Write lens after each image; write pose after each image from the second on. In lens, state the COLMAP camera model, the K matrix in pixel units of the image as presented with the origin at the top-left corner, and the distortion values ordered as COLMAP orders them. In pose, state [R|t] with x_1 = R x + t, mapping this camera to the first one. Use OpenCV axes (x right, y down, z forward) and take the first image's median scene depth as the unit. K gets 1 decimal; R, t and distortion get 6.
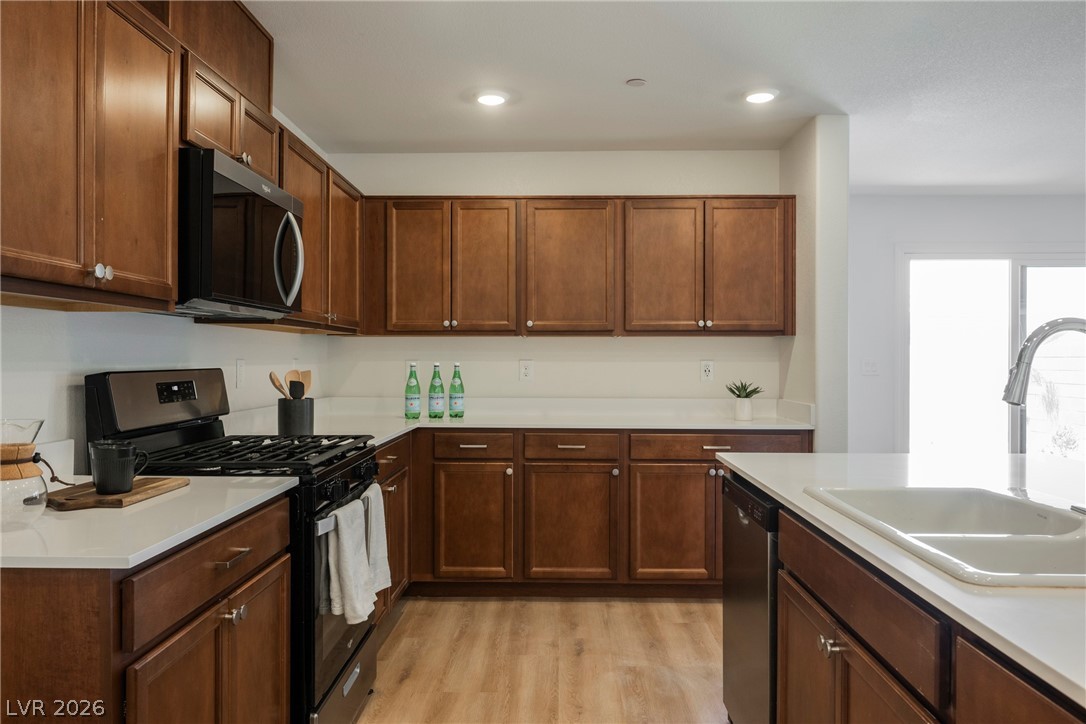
lens RADIAL K [[790.9, 0, 543.0], [0, 790.9, 362.0], [0, 0, 1]] dist [-0.000646, -0.001101]
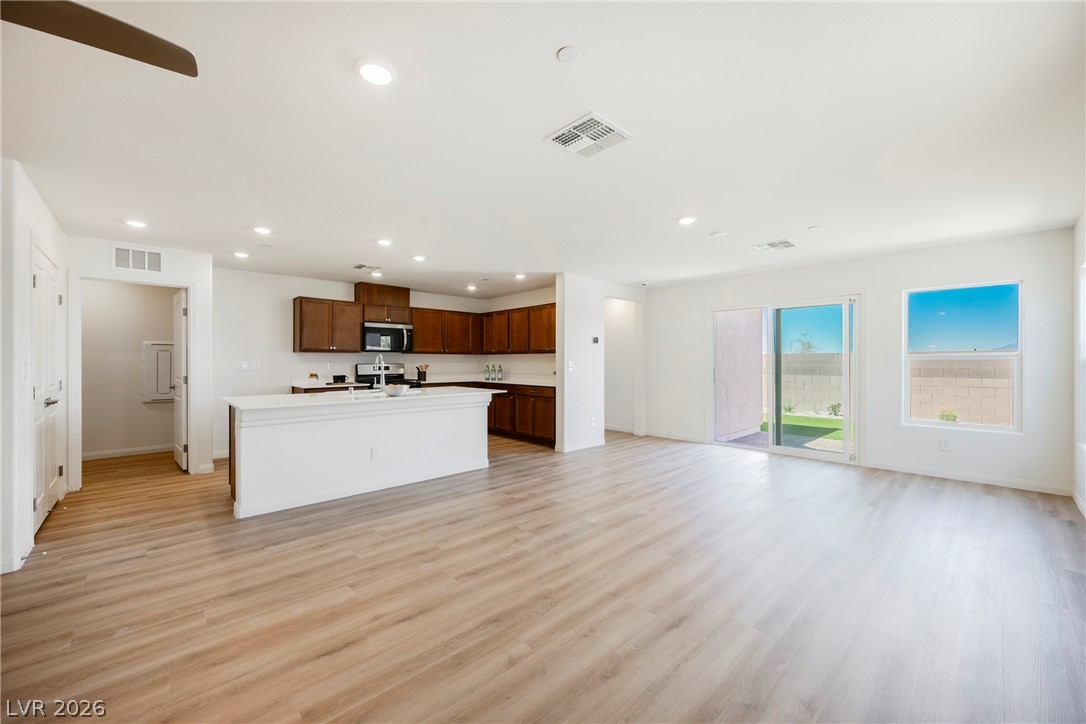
lens RADIAL K [[423.3, 0, 543.0], [0, 423.3, 362.0], [0, 0, 1]] dist [-0.000621, -0.000029]
pose [[0.697225, -0.000602, -0.716852, 1.270651], [-0.002222, 0.999993, -0.003001, 0.002417], [0.716849, 0.003685, 0.697219, -0.068285]]
